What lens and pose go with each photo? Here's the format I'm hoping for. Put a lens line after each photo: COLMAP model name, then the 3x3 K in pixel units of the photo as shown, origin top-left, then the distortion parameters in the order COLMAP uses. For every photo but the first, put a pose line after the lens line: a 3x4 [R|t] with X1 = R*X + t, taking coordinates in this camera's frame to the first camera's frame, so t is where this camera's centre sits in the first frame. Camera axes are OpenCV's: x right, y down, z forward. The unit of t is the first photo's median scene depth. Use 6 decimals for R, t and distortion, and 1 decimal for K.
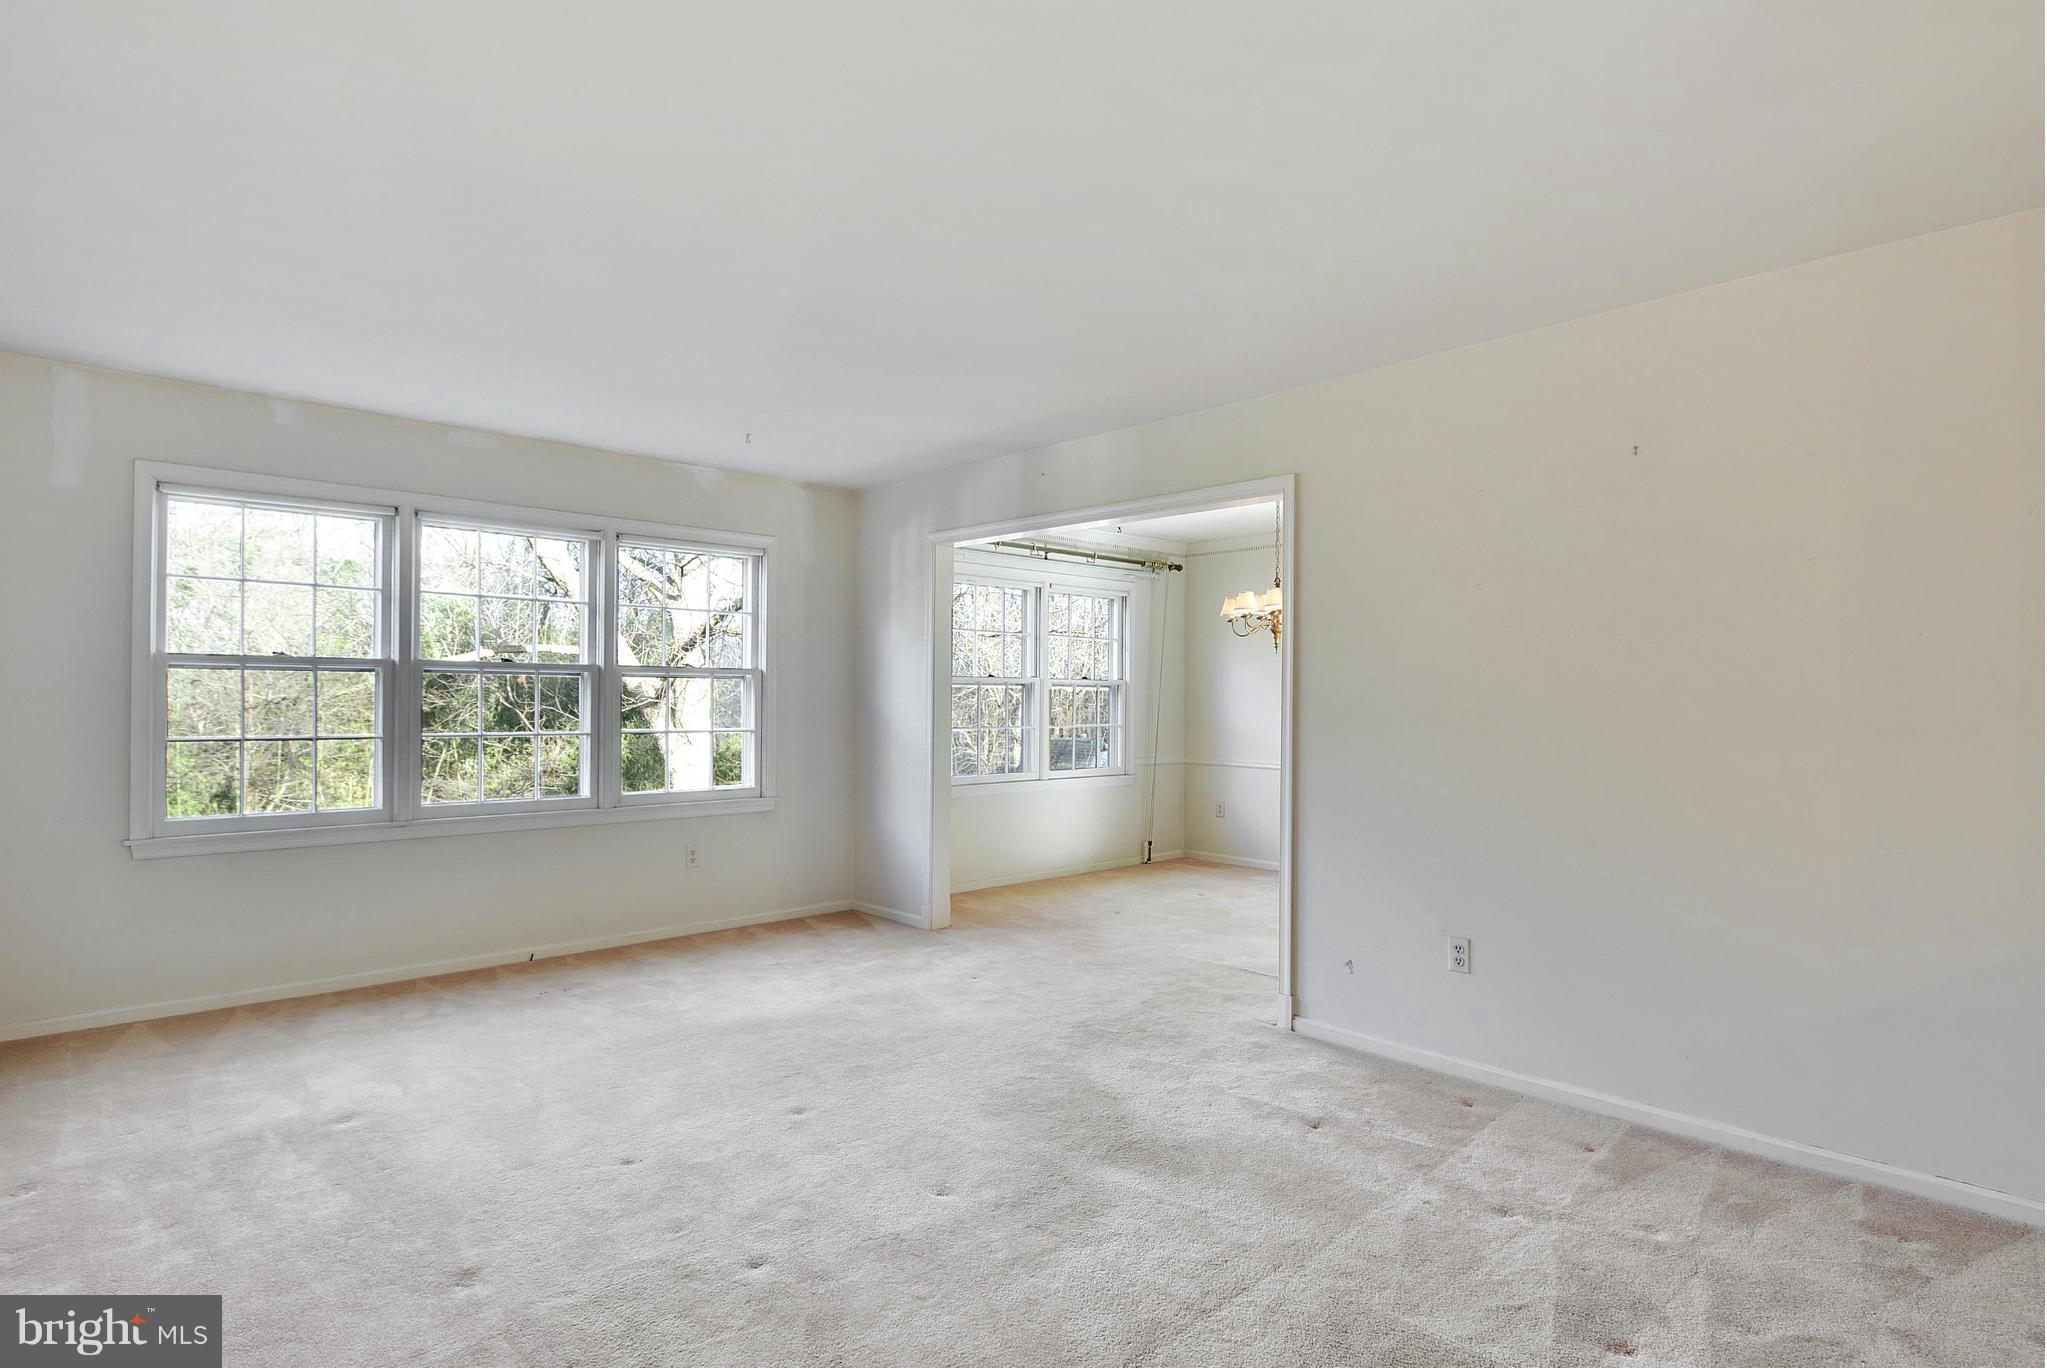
lens RADIAL K [[1079.9, 0, 1023.5], [0, 1079.9, 684.0], [0, 0, 1]] dist [-0.000069, -0.000811]
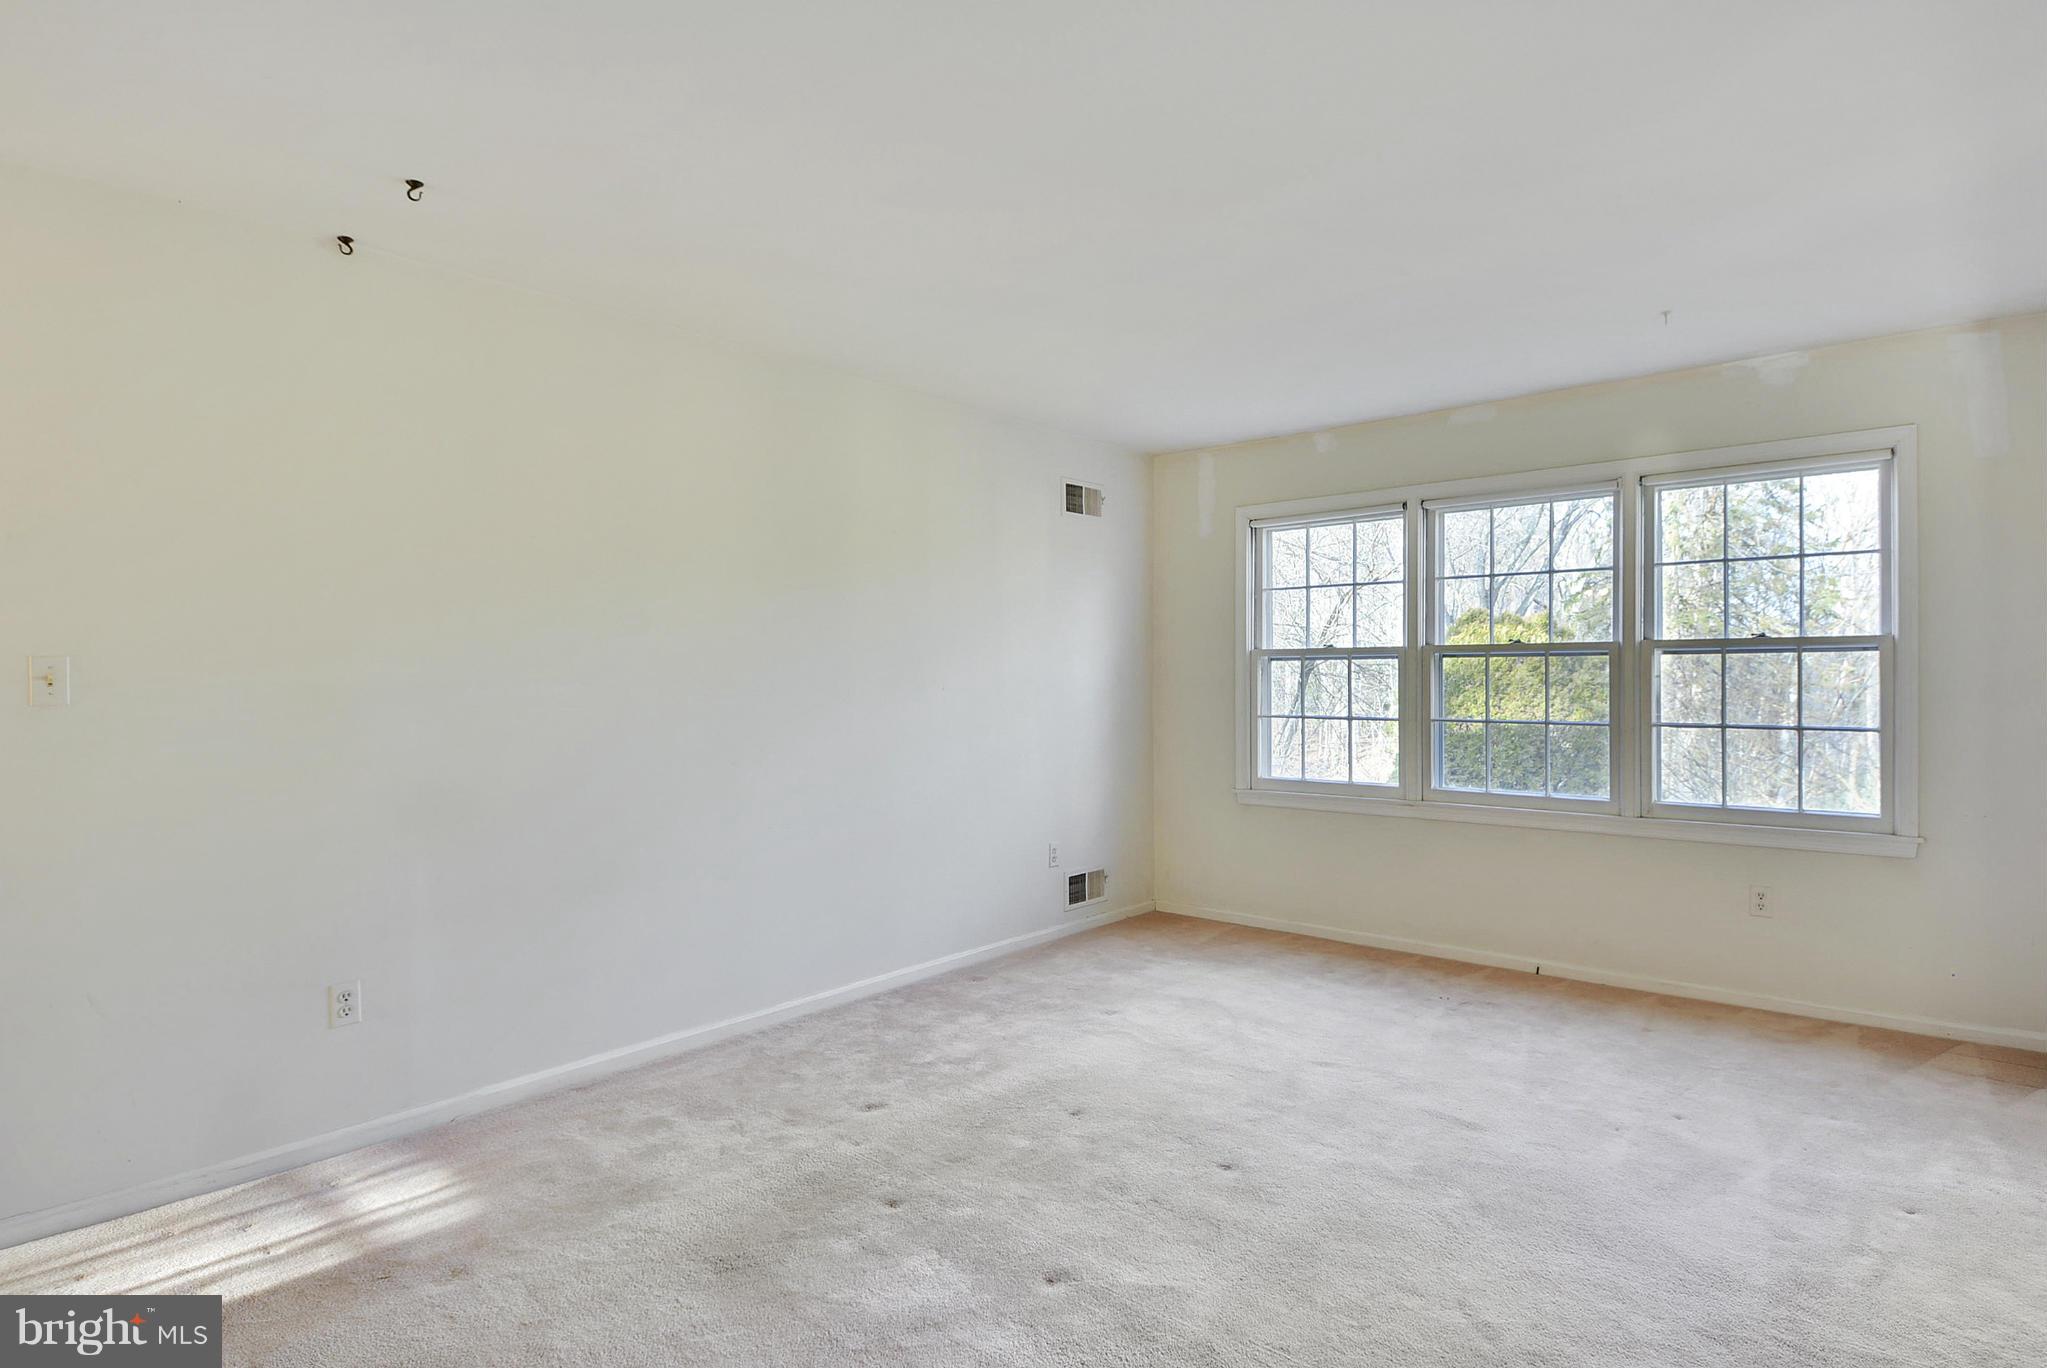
lens RADIAL K [[1124.8, 0, 1023.5], [0, 1124.8, 684.0], [0, 0, 1]] dist [0.002204, -0.000540]
pose [[0.065317, -0.002284, -0.997862, 0.455154], [0.018834, 0.999822, -0.001056, 0.007224], [0.997687, -0.018724, 0.065348, 0.517168]]
